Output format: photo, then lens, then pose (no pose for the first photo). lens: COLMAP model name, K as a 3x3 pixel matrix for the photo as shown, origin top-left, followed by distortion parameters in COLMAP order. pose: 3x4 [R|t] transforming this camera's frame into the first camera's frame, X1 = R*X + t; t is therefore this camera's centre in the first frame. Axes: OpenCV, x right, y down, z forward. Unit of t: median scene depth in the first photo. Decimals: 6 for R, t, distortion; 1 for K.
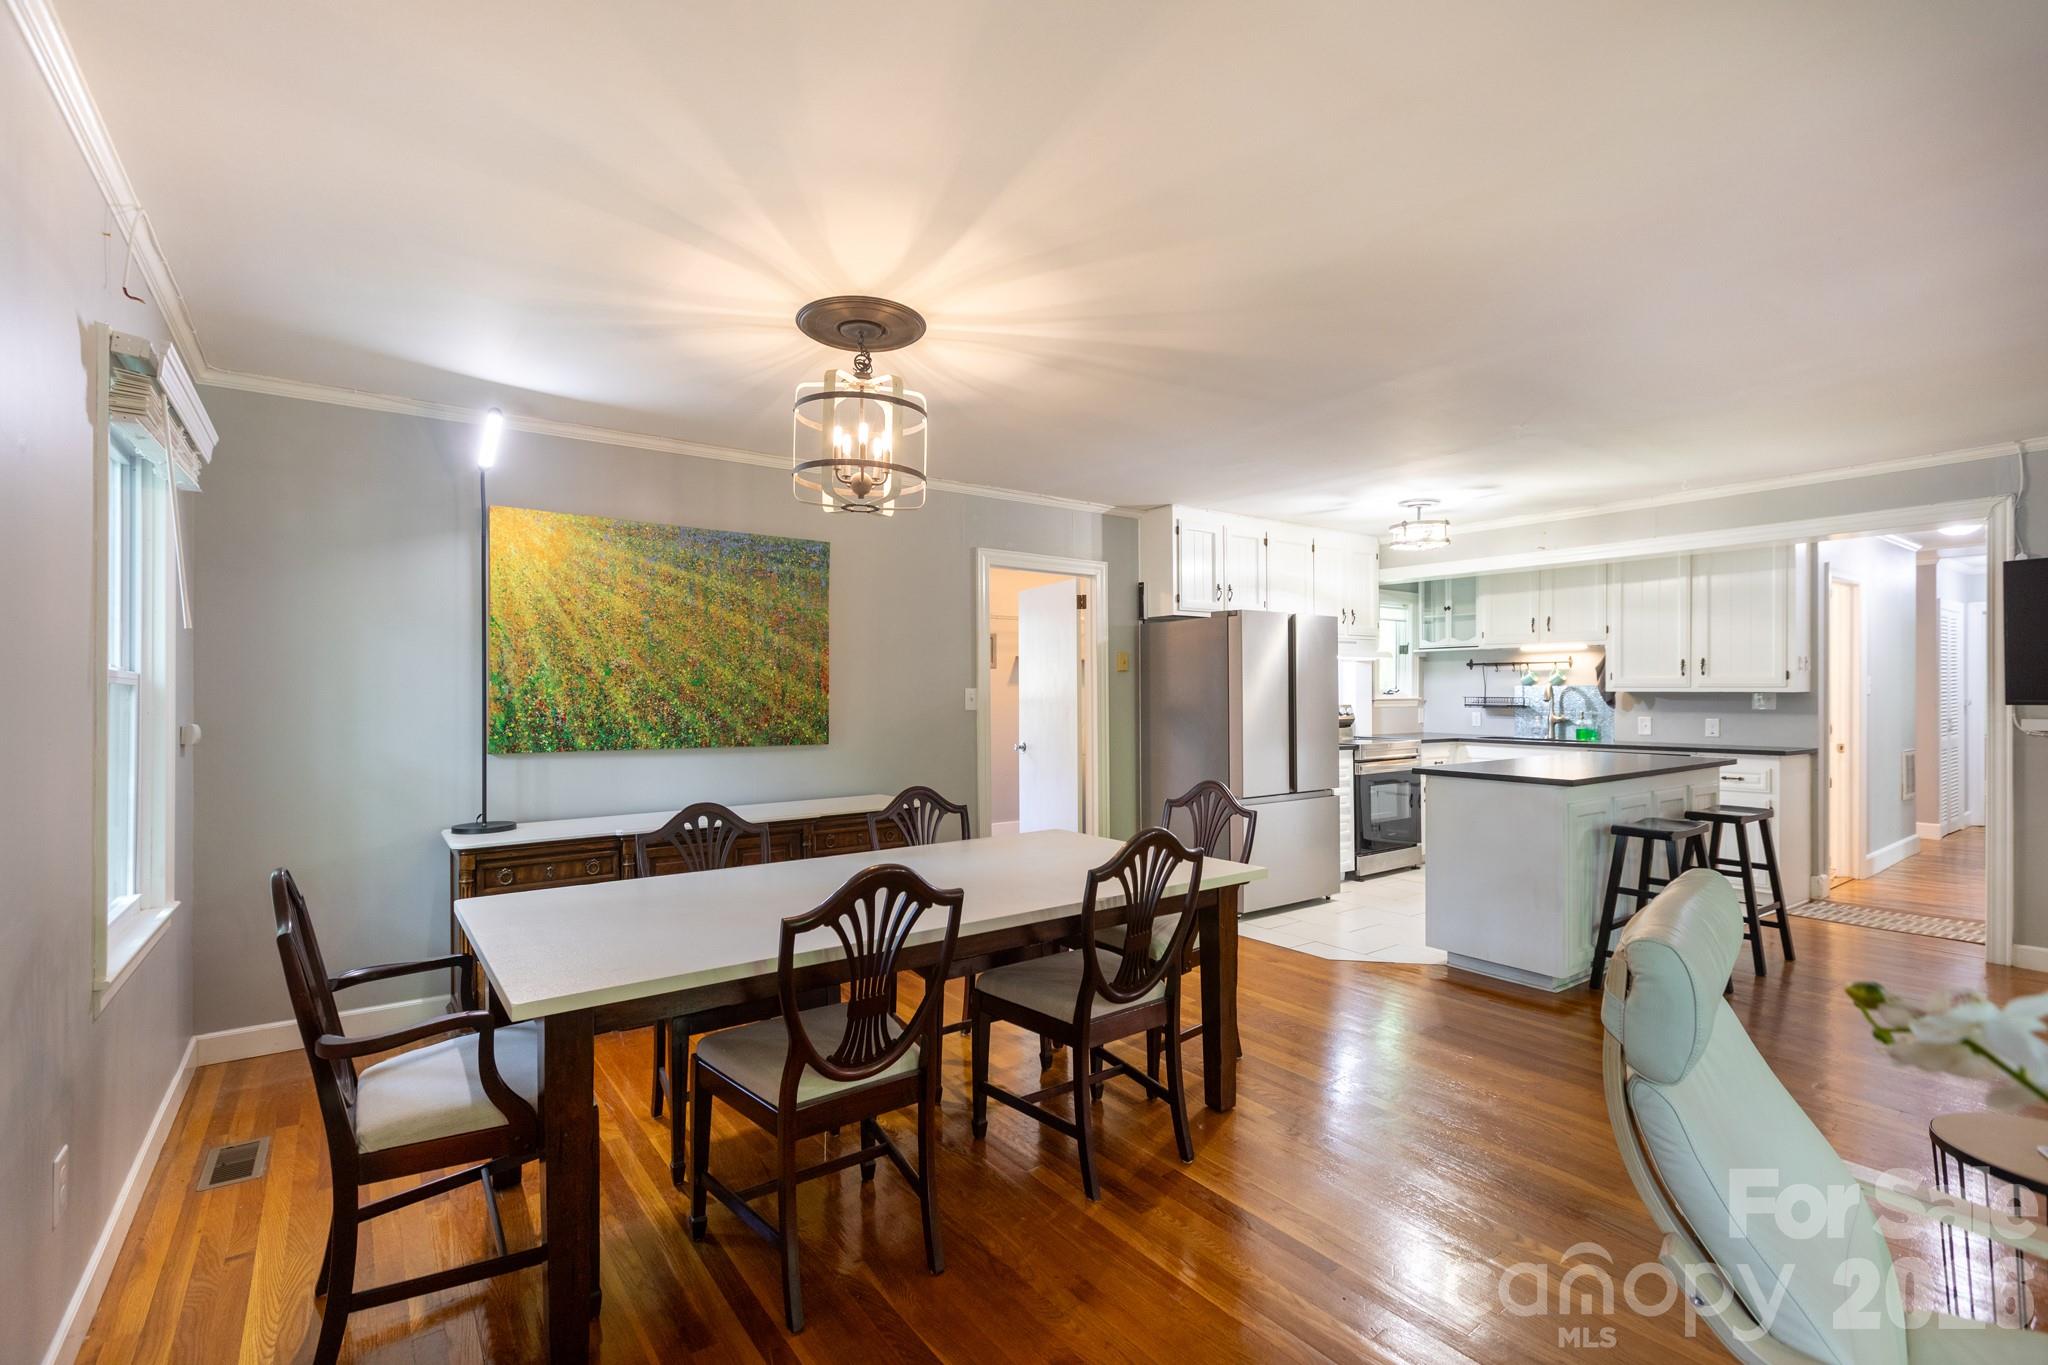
lens RADIAL K [[929.3, 0, 1032.7], [0, 929.3, 692.2], [0, 0, 1]] dist [0.000634, -0.000015]
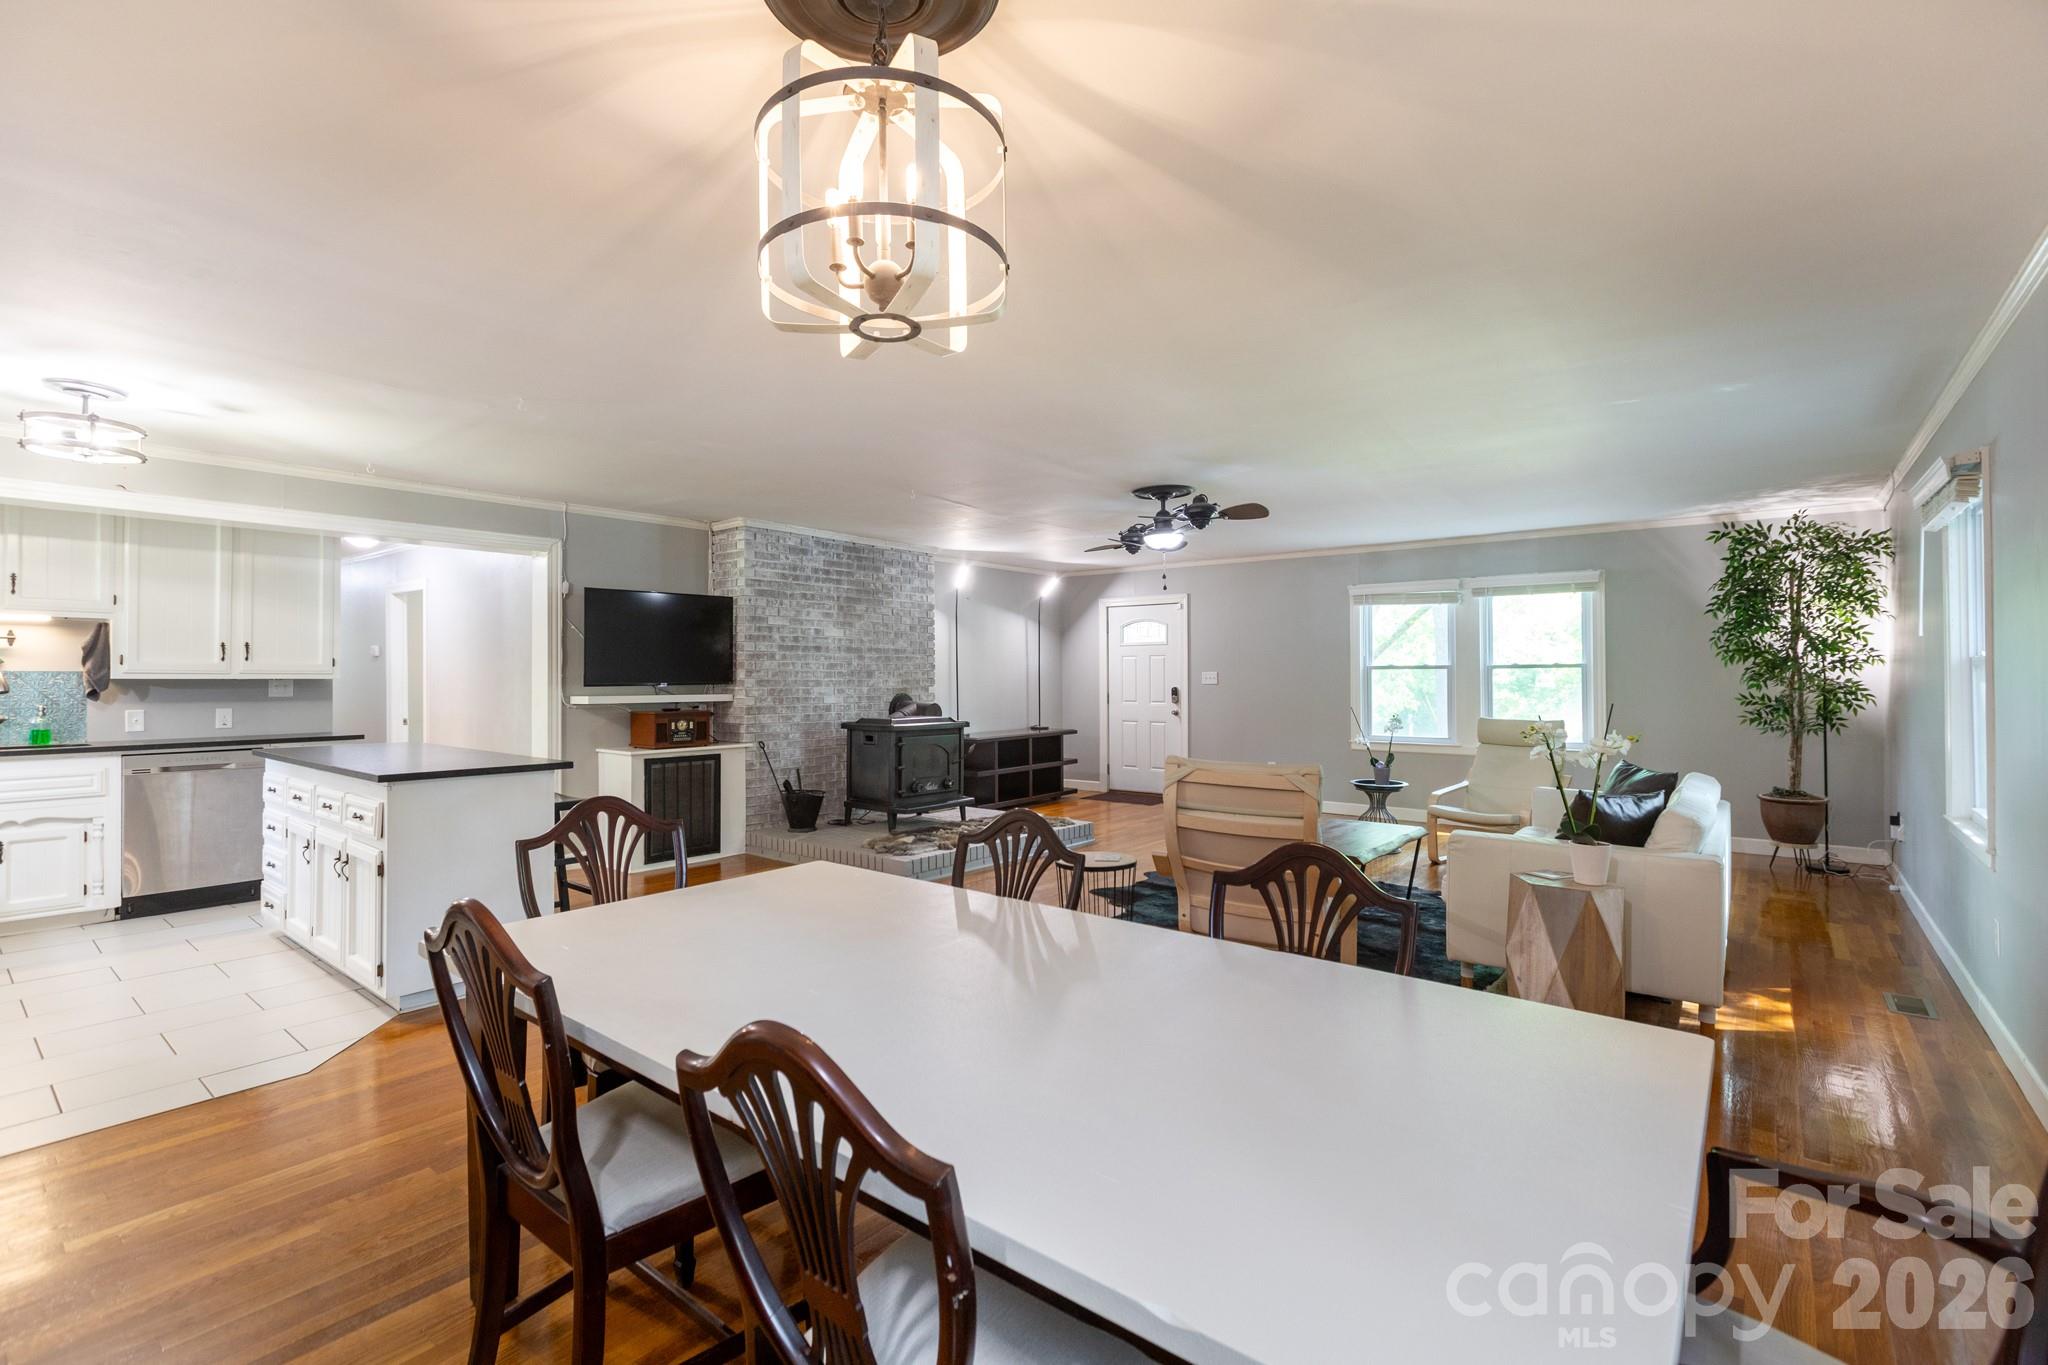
lens RADIAL K [[931.9, 0, 1015.1], [0, 931.9, 675.9], [0, 0, 1]] dist [-0.012639, 0.000672]
pose [[-0.245101, 0.004841, 0.969486, -0.372384], [0.003498, 0.999985, -0.004109, 0.003260], [-0.969491, 0.002385, -0.245114, 0.516456]]
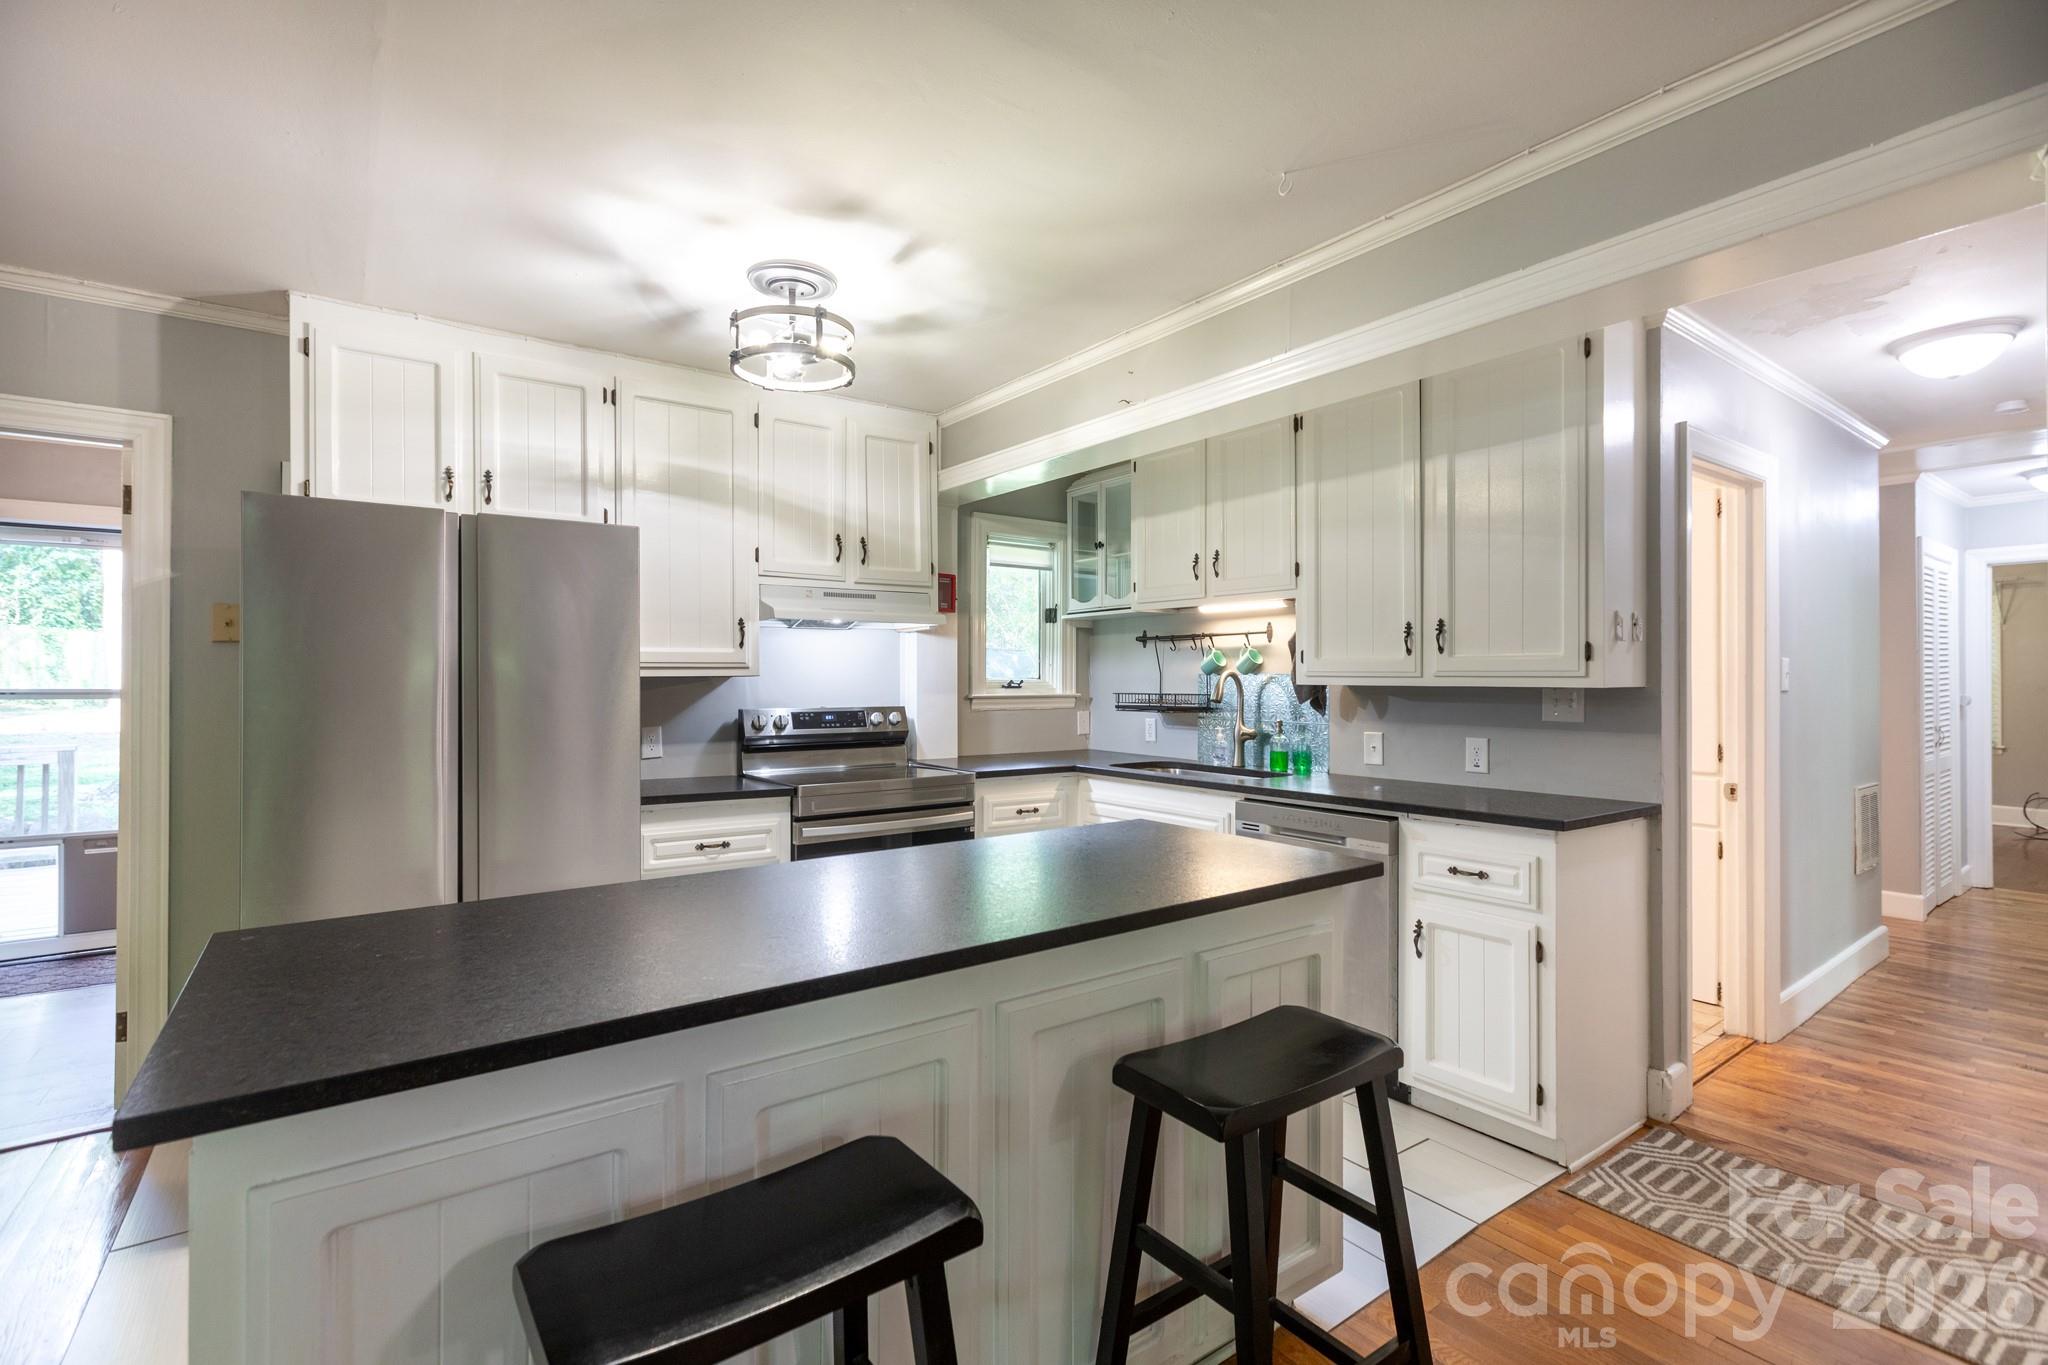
lens RADIAL K [[926.5, 0, 1018.6], [0, 926.5, 676.3], [0, 0, 1]] dist [-0.002224, 0.000146]
pose [[0.999979, 0.002140, -0.006160, 0.527148], [-0.002168, 0.999987, -0.004531, -0.003457], [0.006150, 0.004544, 0.999971, 0.530591]]
